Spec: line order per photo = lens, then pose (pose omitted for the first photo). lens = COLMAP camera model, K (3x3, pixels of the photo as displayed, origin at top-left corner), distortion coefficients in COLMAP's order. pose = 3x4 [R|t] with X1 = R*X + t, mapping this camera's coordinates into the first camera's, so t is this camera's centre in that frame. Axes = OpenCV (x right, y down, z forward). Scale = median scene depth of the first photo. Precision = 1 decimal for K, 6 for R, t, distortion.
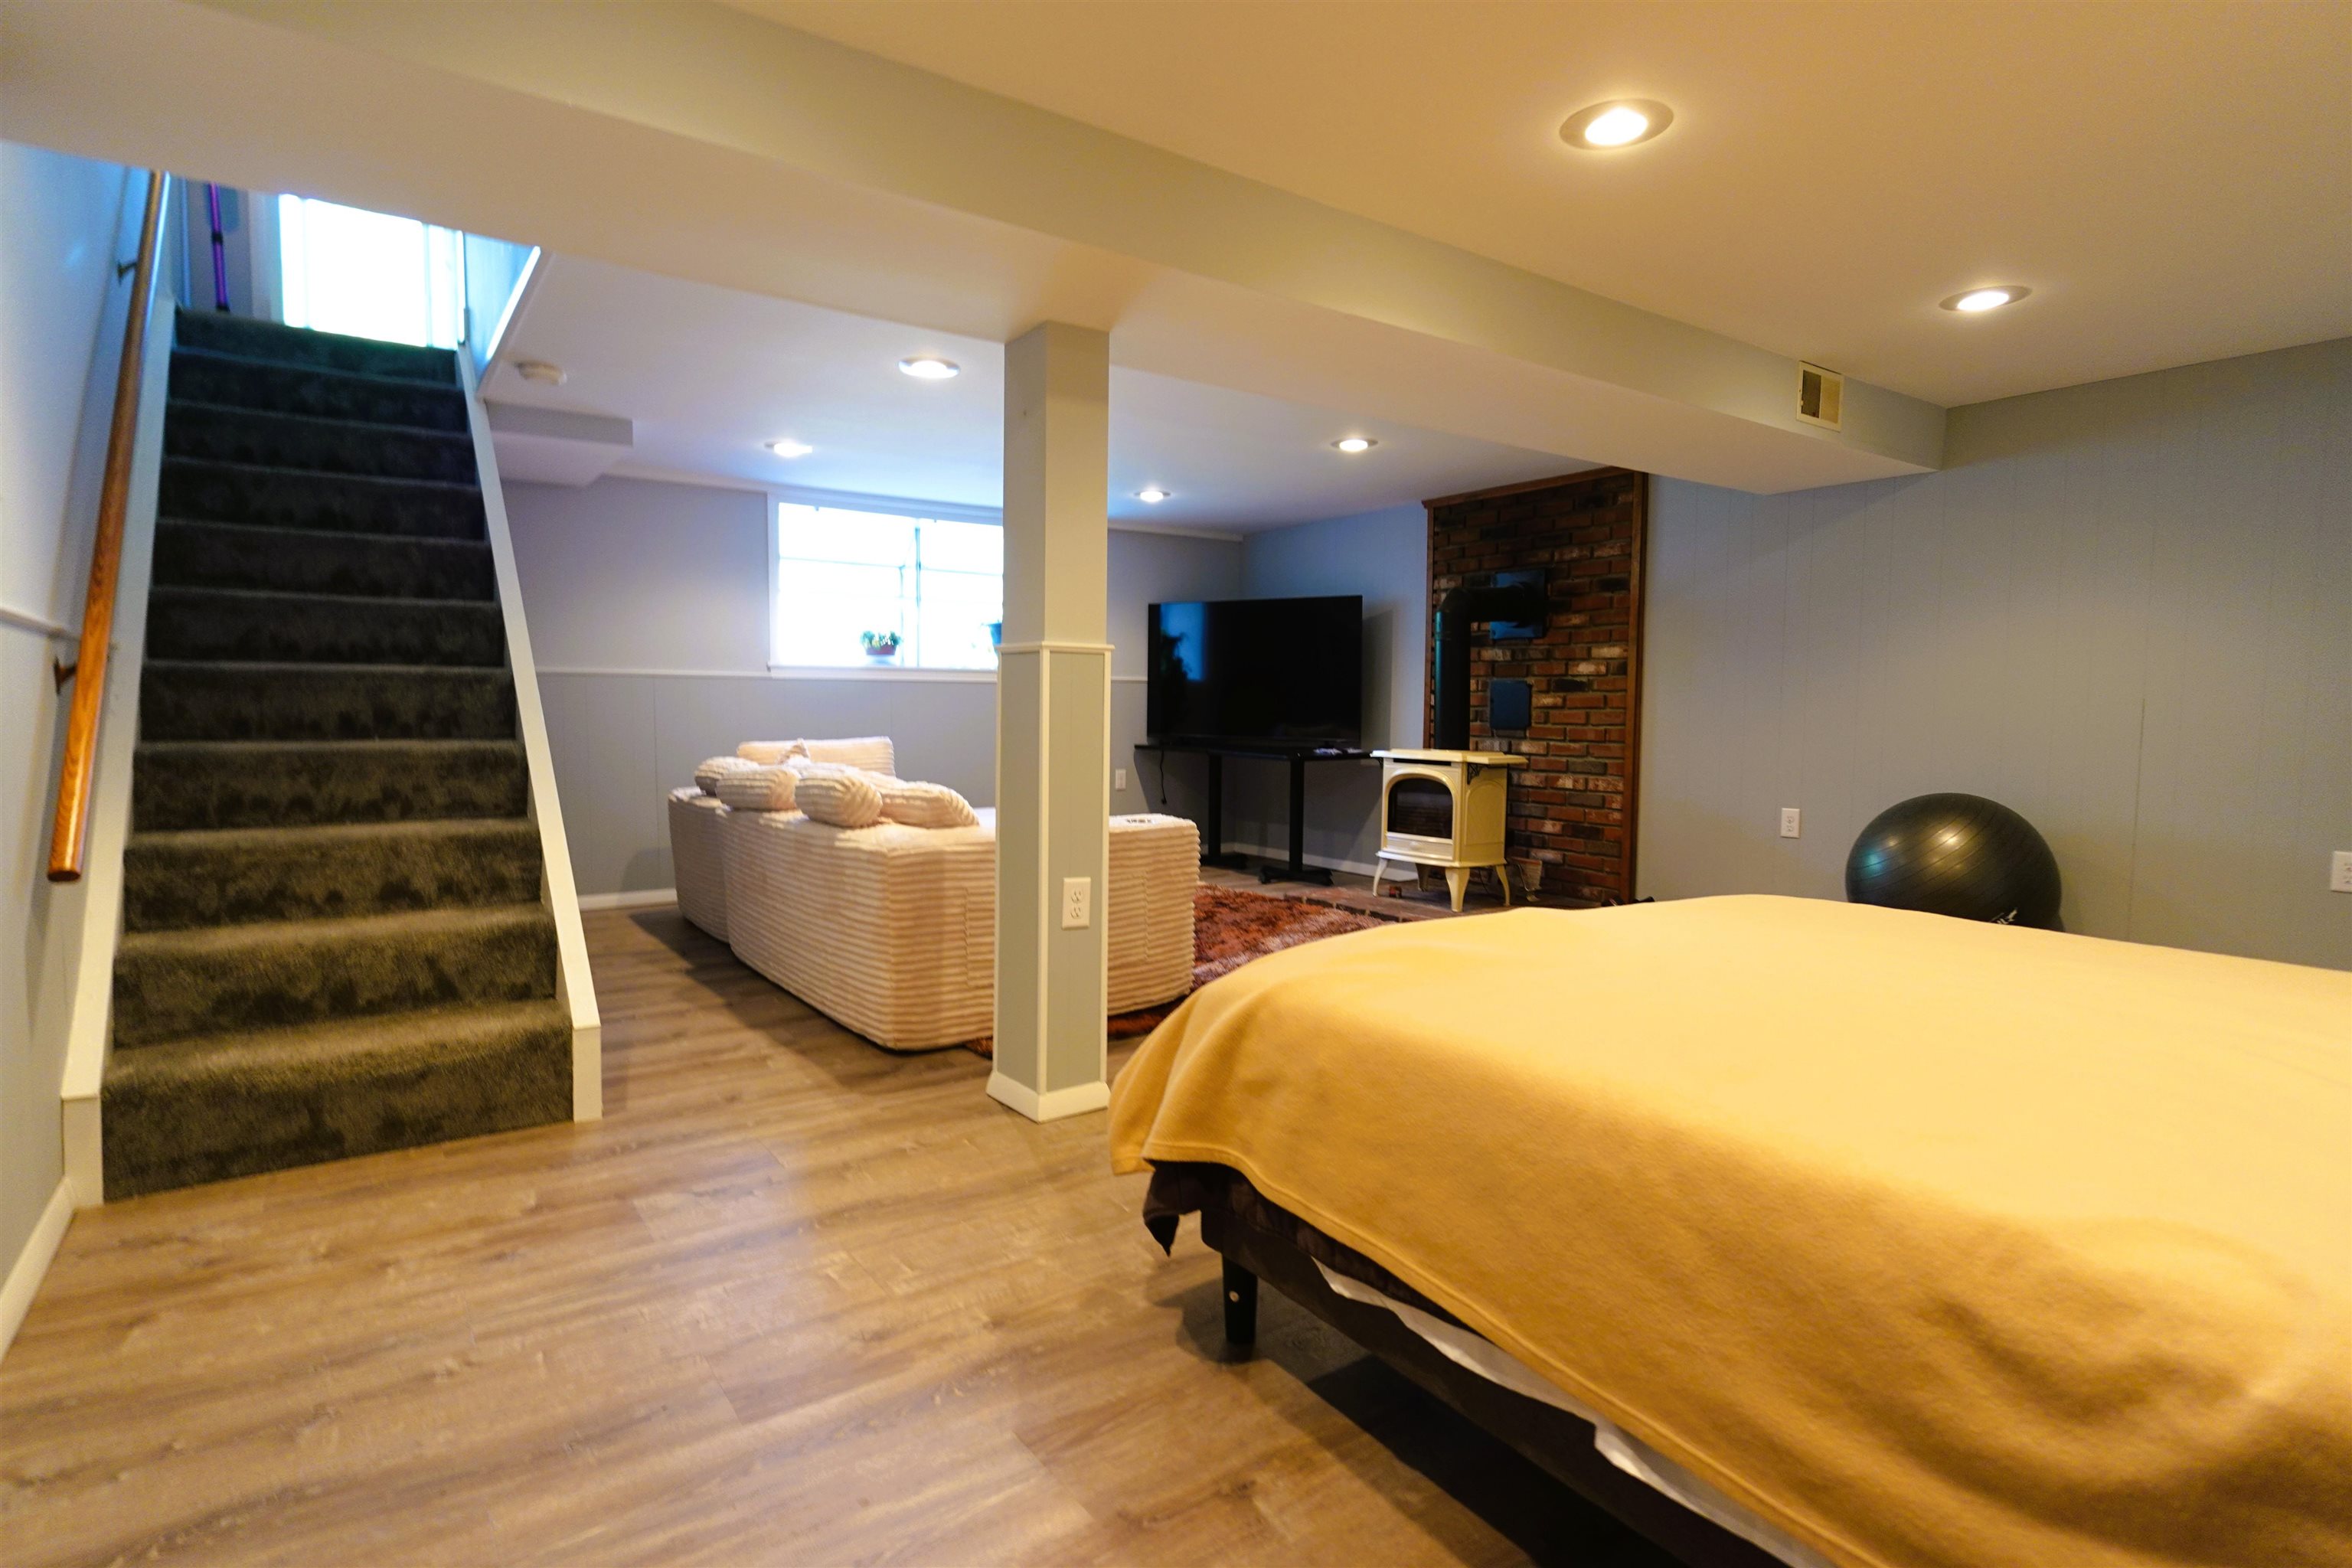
lens RADIAL K [[1188.0, 0, 1176.0], [0, 1188.0, 784.0], [0, 0, 1]] dist [0.000908, -0.001427]
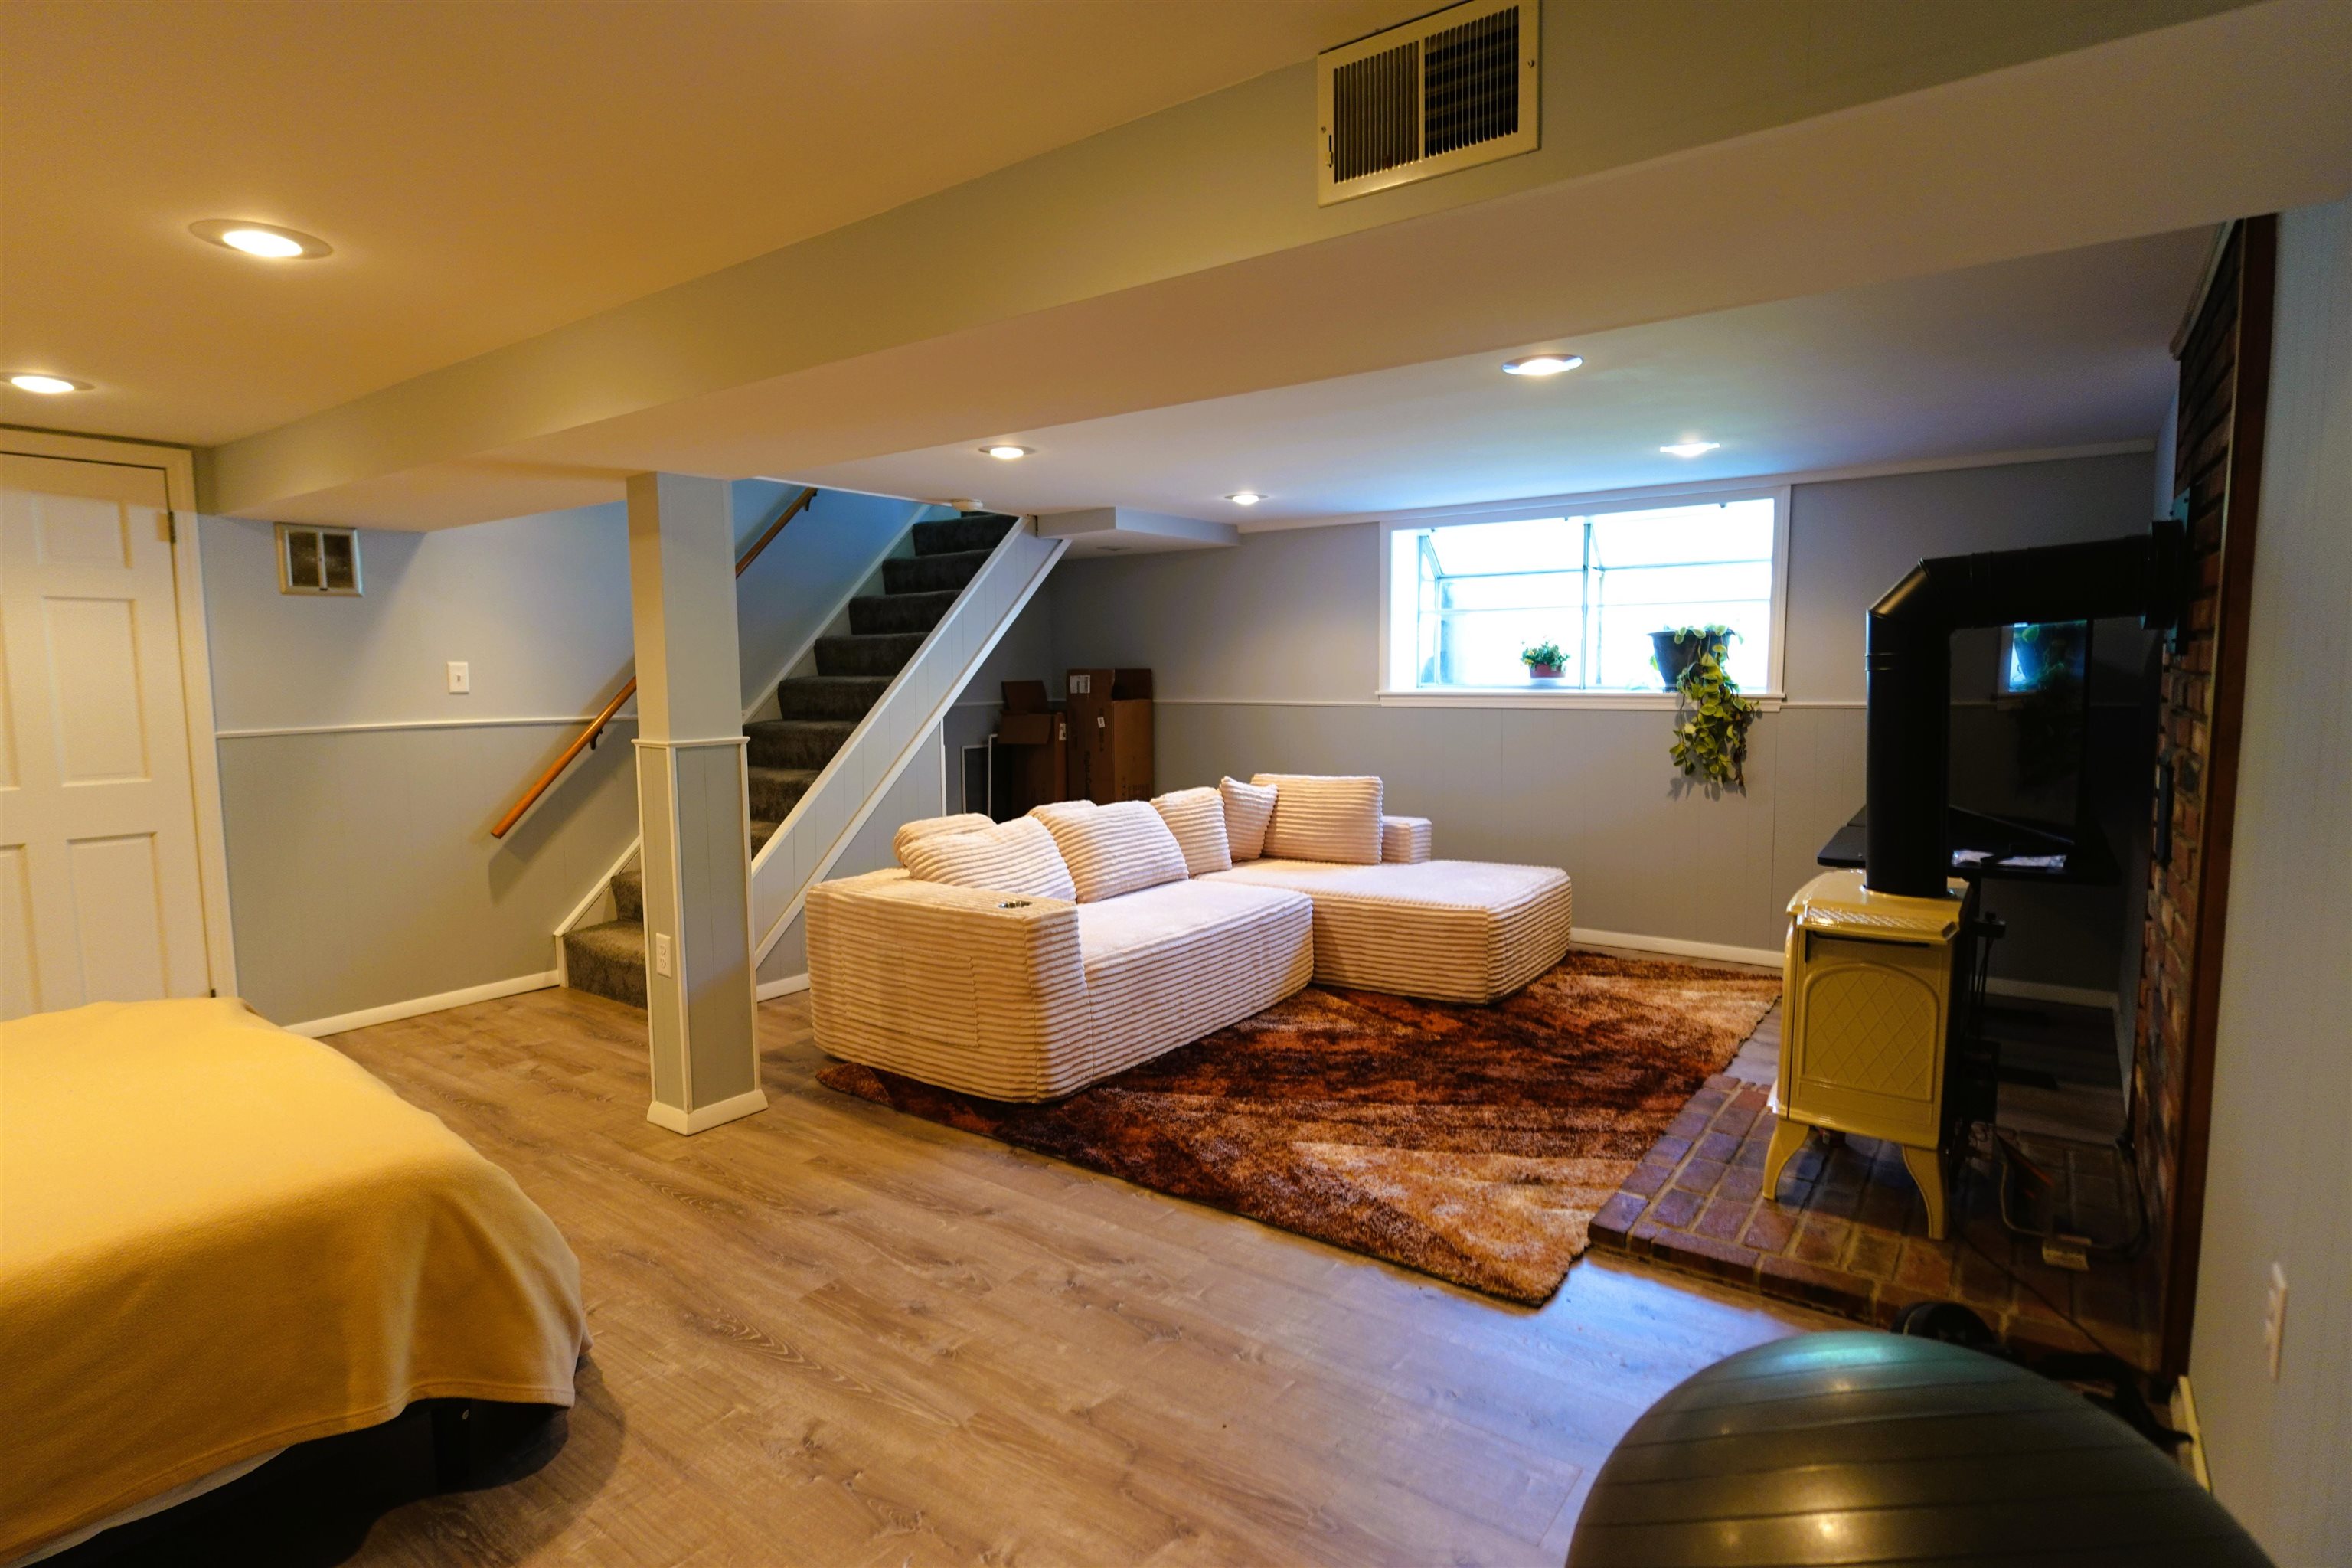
lens RADIAL K [[1199.9, 0, 1176.0], [0, 1199.9, 784.0], [0, 0, 1]] dist [0.004009, 0.000171]
pose [[0.308517, 0.083642, -0.947534, 0.746591], [-0.052037, 0.996119, 0.070987, -0.114343], [0.949794, 0.027406, 0.311672, 0.685628]]
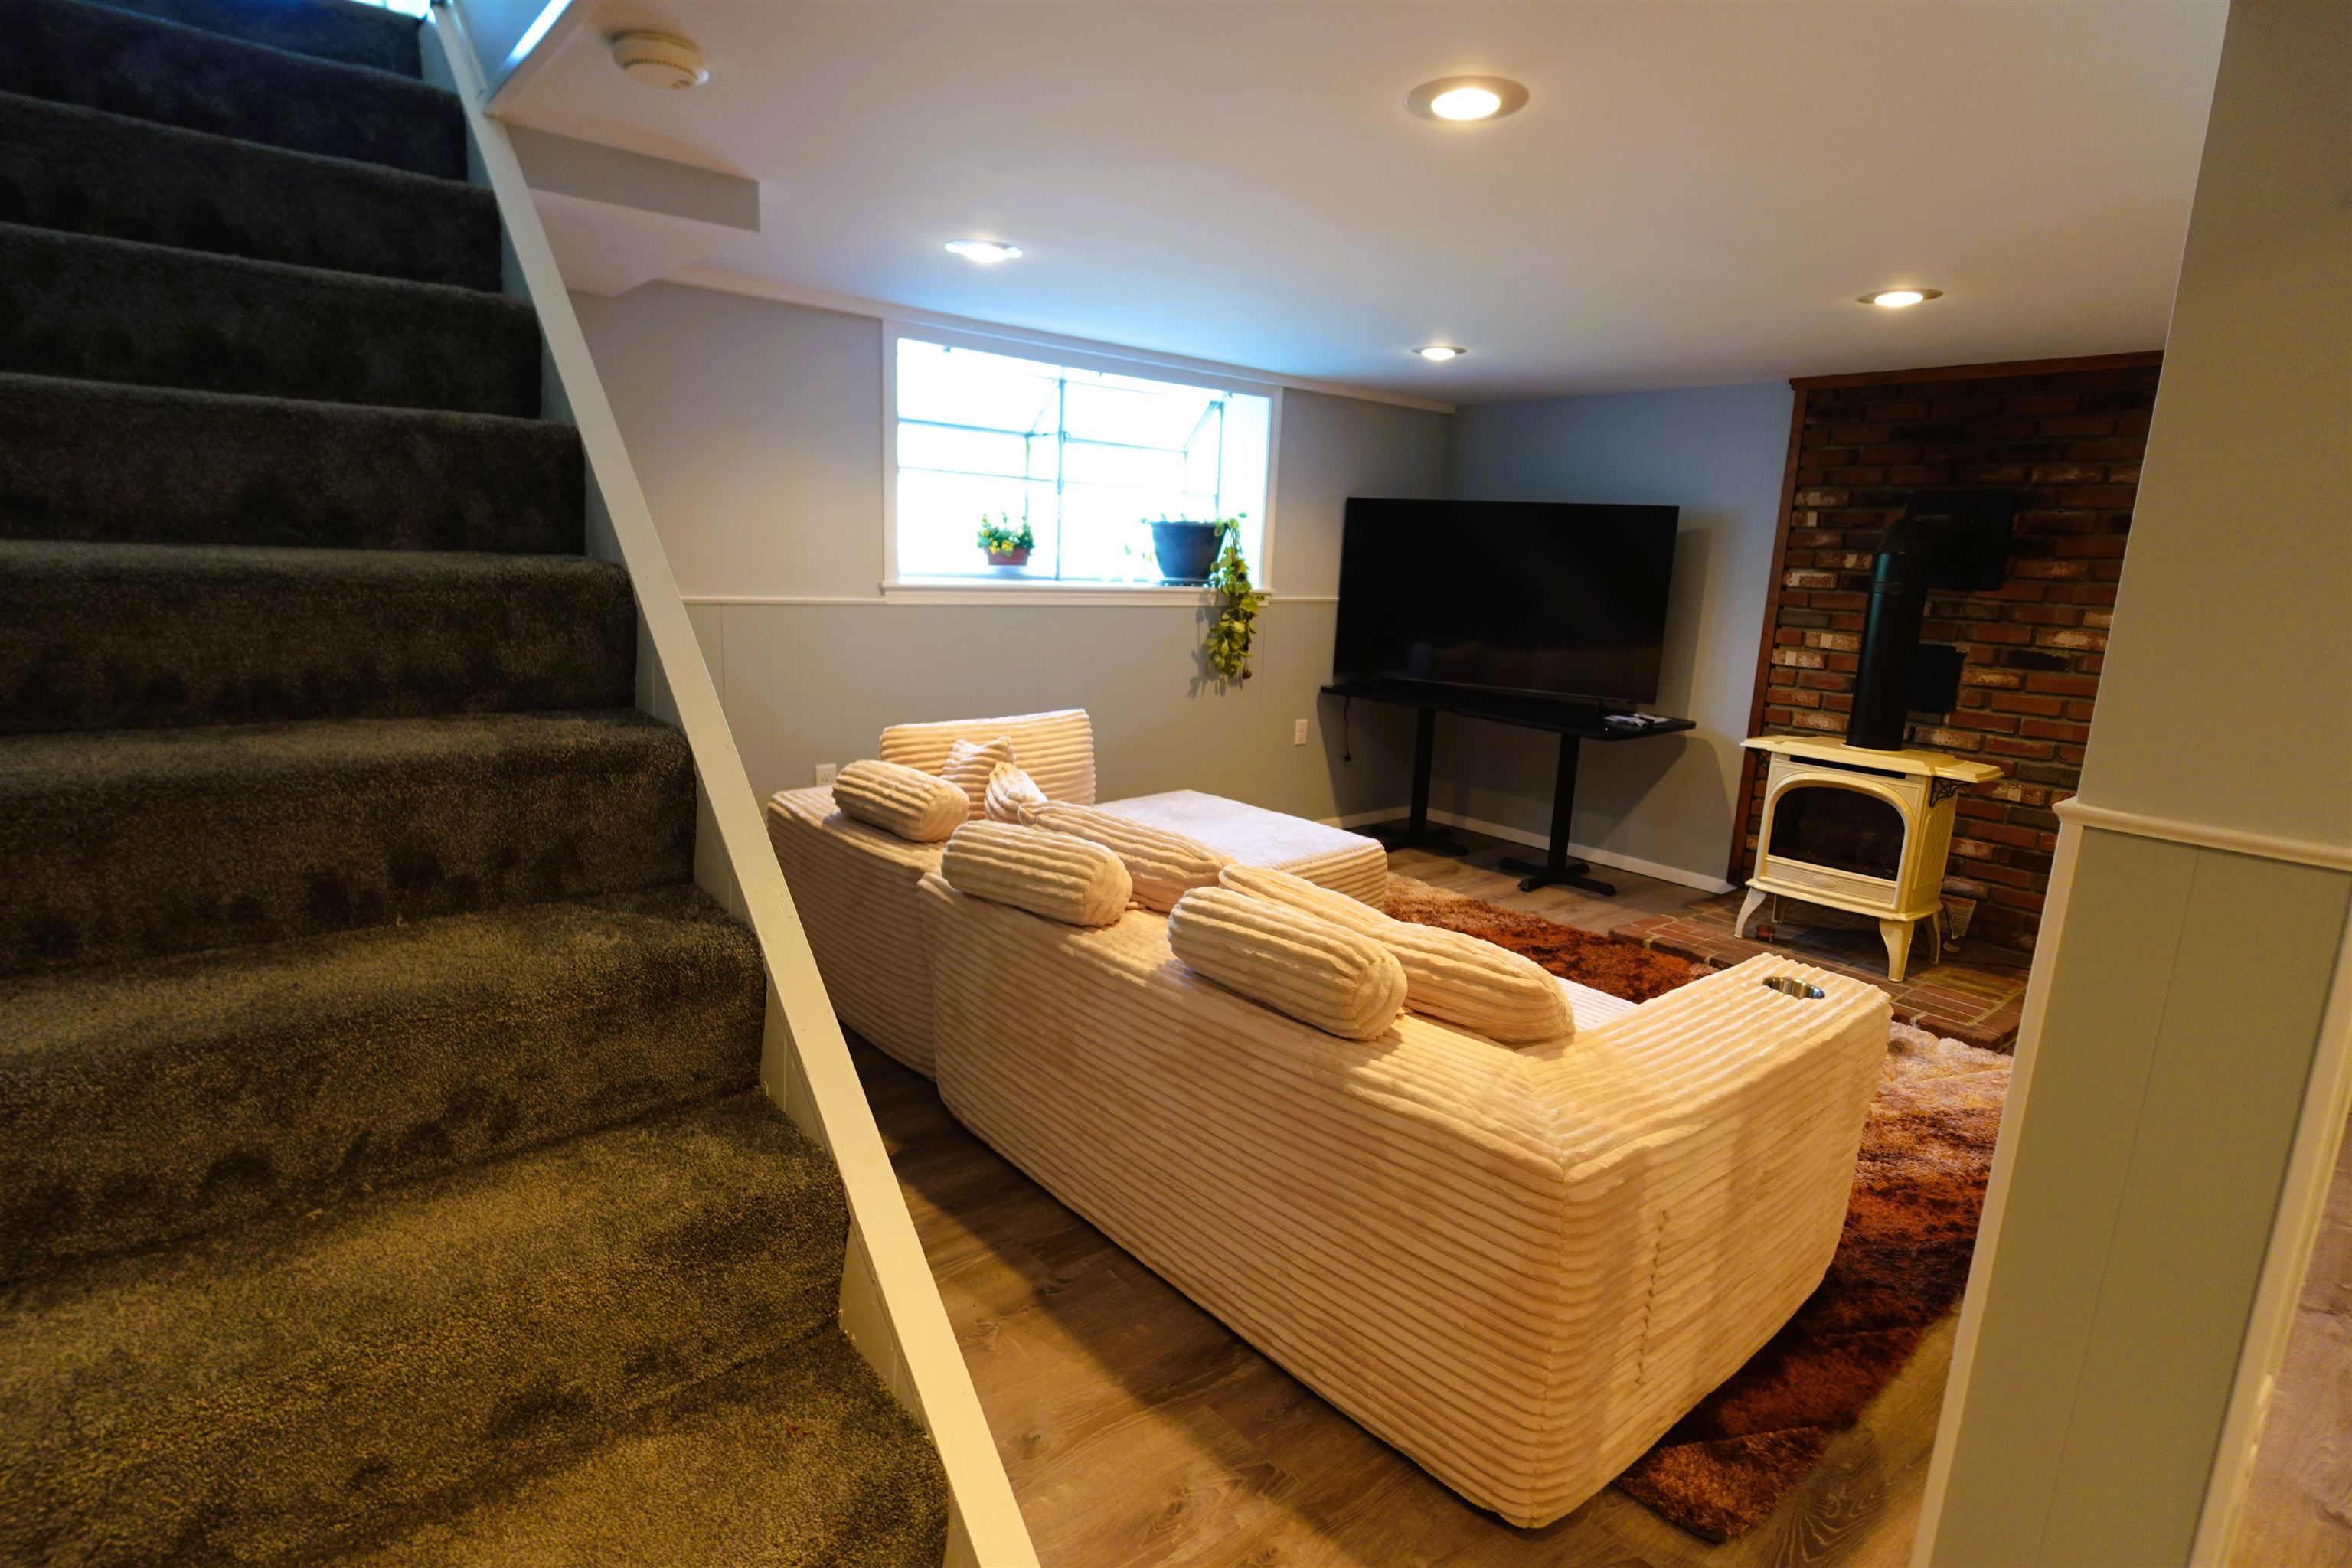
lens RADIAL K [[1188.0, 0, 1176.0], [0, 1188.0, 784.0], [0, 0, 1]] dist [0.000908, -0.001427]
pose [[0.995694, 0.018704, 0.090799, -0.310295], [-0.030362, 0.991211, 0.128758, -0.105913], [-0.087592, -0.130961, 0.987510, 0.401305]]
